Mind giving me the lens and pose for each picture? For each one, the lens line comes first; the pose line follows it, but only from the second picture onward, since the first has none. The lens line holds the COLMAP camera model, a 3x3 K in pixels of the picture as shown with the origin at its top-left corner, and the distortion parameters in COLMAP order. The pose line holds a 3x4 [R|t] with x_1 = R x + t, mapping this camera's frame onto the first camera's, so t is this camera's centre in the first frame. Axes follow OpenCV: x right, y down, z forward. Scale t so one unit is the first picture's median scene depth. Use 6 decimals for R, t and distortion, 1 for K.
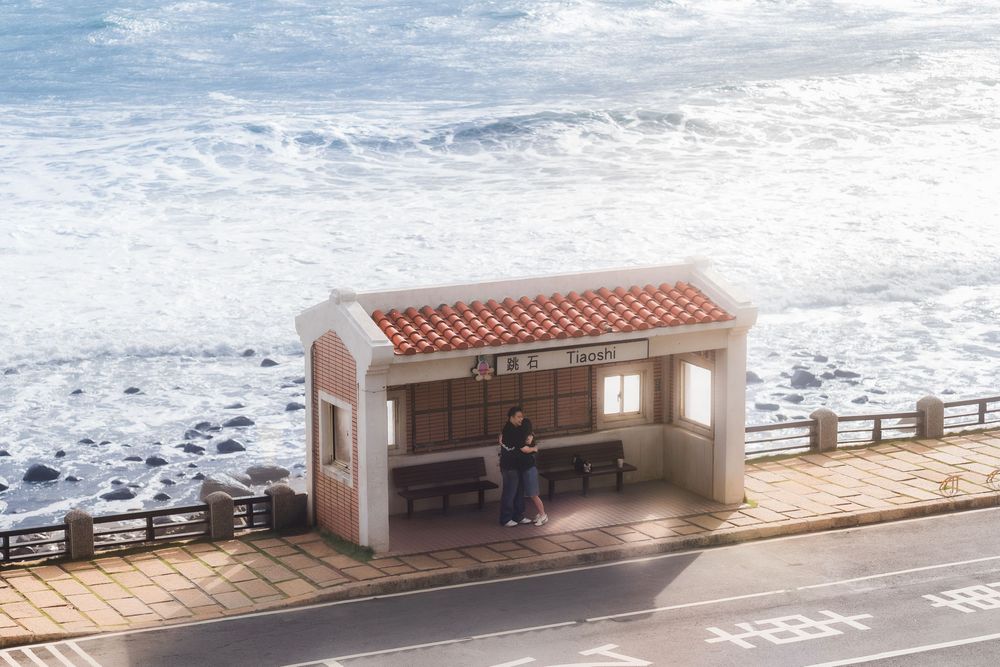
lens RADIAL K [[2396.7, 0, 441.4], [0, 2396.7, 375.0], [0, 0, 1]] dist [-0.006026, 0.000000]
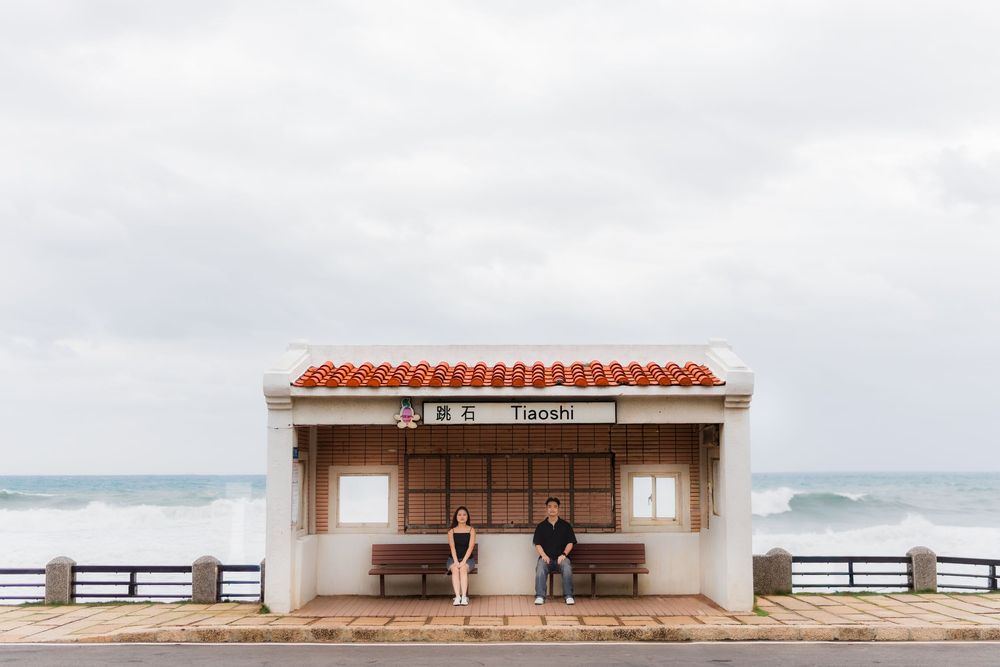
lens RADIAL K [[1120.0, 0, 501.8], [0, 1120.0, 352.1], [0, 0, 1]] dist [-0.011758, 0.000000]
pose [[0.905963, -0.030632, -0.422247, 0.224336], [-0.094631, 0.957491, -0.272499, 0.084687], [0.412645, 0.286831, 0.864553, 0.625697]]
